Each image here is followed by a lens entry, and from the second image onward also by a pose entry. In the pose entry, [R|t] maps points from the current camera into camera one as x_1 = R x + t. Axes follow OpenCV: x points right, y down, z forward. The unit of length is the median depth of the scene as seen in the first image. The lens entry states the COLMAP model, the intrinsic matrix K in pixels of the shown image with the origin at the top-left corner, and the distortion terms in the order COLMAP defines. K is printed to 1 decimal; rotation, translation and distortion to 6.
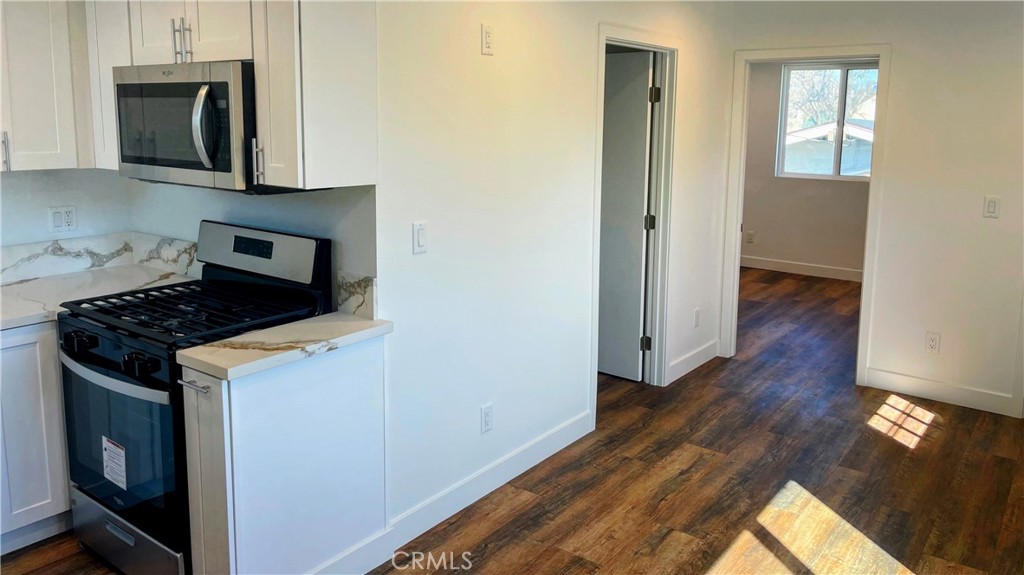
lens RADIAL K [[783.9, 0, 527.7], [0, 783.9, 228.0], [0, 0, 1]] dist [0.032466, -0.032408]
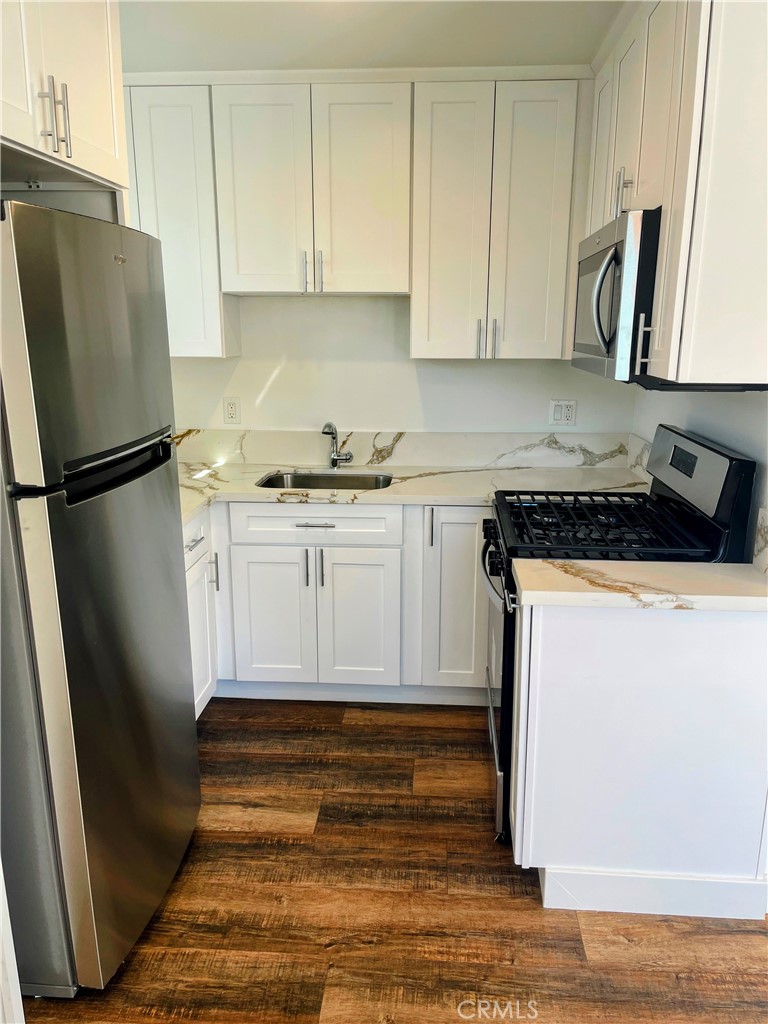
lens RADIAL K [[777.5, 0, 385.0], [0, 777.5, 521.5], [0, 0, 1]] dist [0.061074, -0.074197]
pose [[0.532441, 0.192278, -0.824340, 0.133874], [-0.115867, 0.981248, 0.154038, -0.002474], [0.838500, 0.013497, 0.544735, 0.273006]]
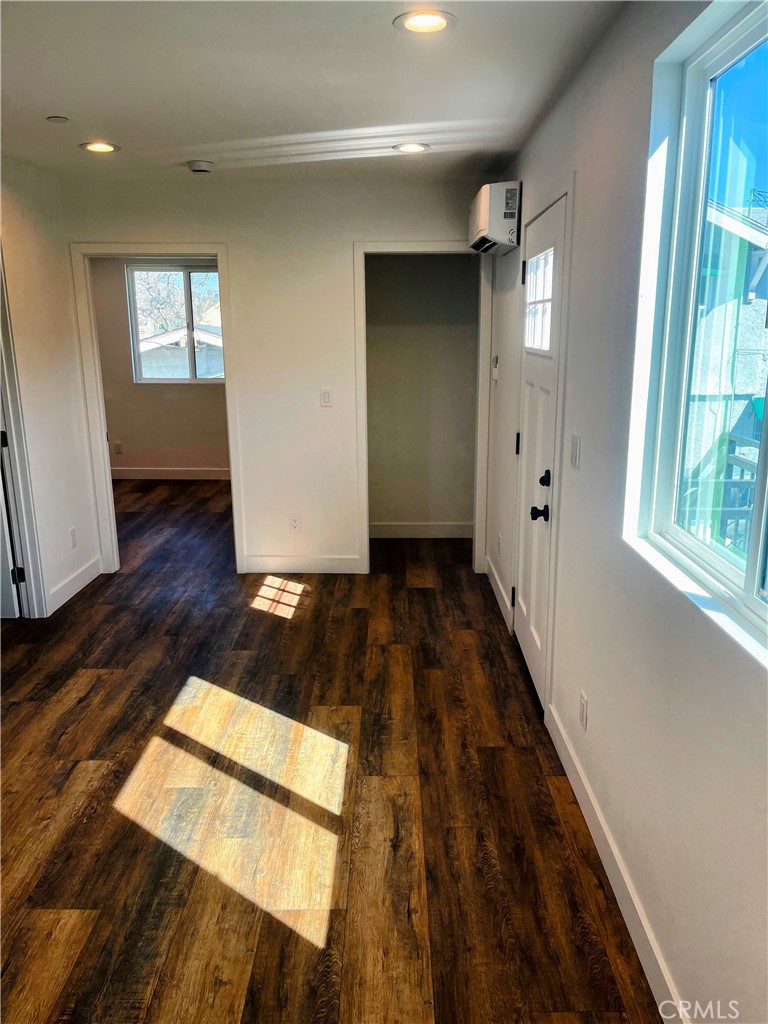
lens RADIAL K [[777.5, 0, 375.2], [0, 777.5, 511.3], [0, 0, 1]] dist [0.061074, -0.074197]
pose [[0.823630, -0.155225, 0.545471, 0.012370], [0.105260, 0.986943, 0.121918, 0.011986], [-0.557273, -0.042999, 0.829215, 0.040935]]
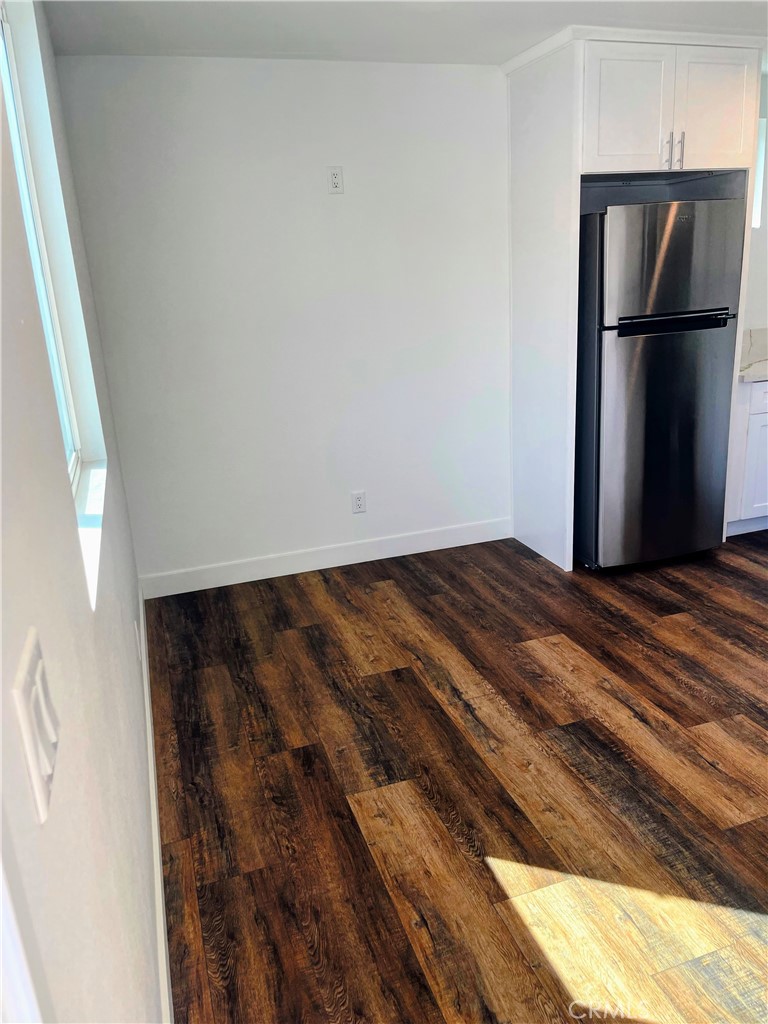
lens RADIAL K [[777.5, 0, 386.4], [0, 777.5, 511.7], [0, 0, 1]] dist [0.061074, -0.074197]
pose [[-0.589698, 0.242161, -0.770463, 0.699694], [-0.078215, 0.932380, 0.352917, -0.044472], [0.803827, 0.268376, -0.530882, 0.731887]]
